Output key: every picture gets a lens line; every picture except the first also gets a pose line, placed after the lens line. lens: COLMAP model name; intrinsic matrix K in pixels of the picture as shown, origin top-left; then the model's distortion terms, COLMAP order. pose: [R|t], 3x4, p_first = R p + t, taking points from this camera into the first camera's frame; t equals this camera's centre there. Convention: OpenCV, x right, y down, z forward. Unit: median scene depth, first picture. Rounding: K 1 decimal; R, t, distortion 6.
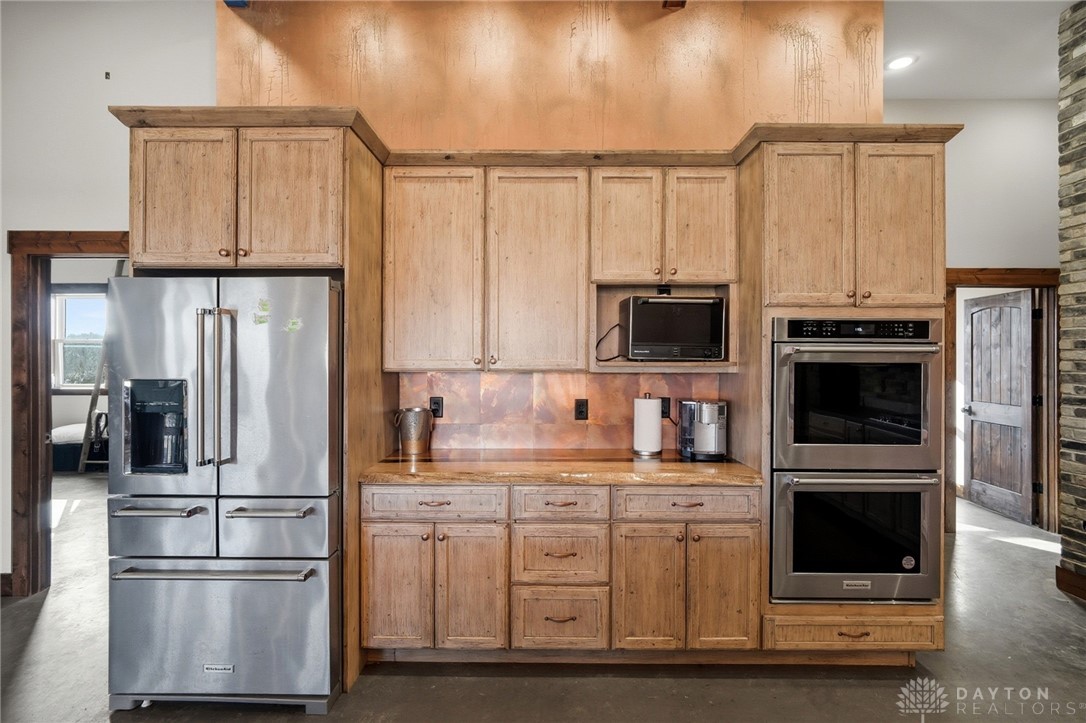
lens RADIAL K [[512.7, 0, 545.0], [0, 512.7, 360.2], [0, 0, 1]] dist [-0.020871, 0.012966]
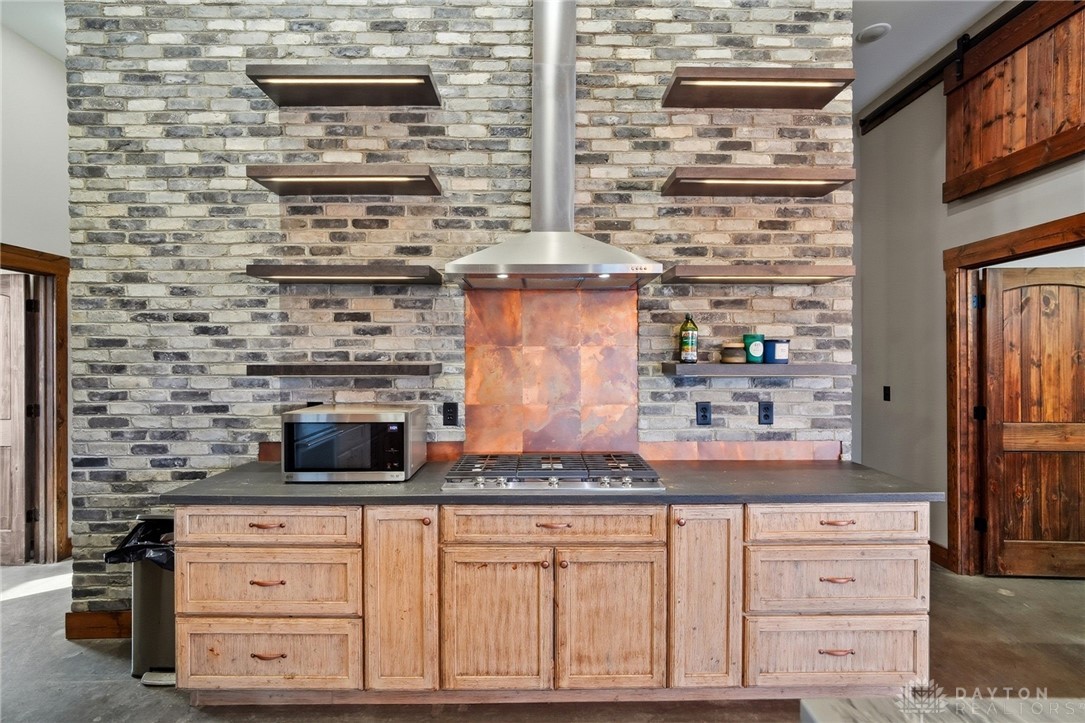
lens RADIAL K [[512.2, 0, 544.5], [0, 512.2, 360.2], [0, 0, 1]] dist [-0.020871, 0.012966]
pose [[-0.013689, -0.001601, 0.999905, 0.182210], [0.004248, 0.999990, 0.001659, -0.000328], [-0.999897, 0.004270, -0.013682, 0.248408]]
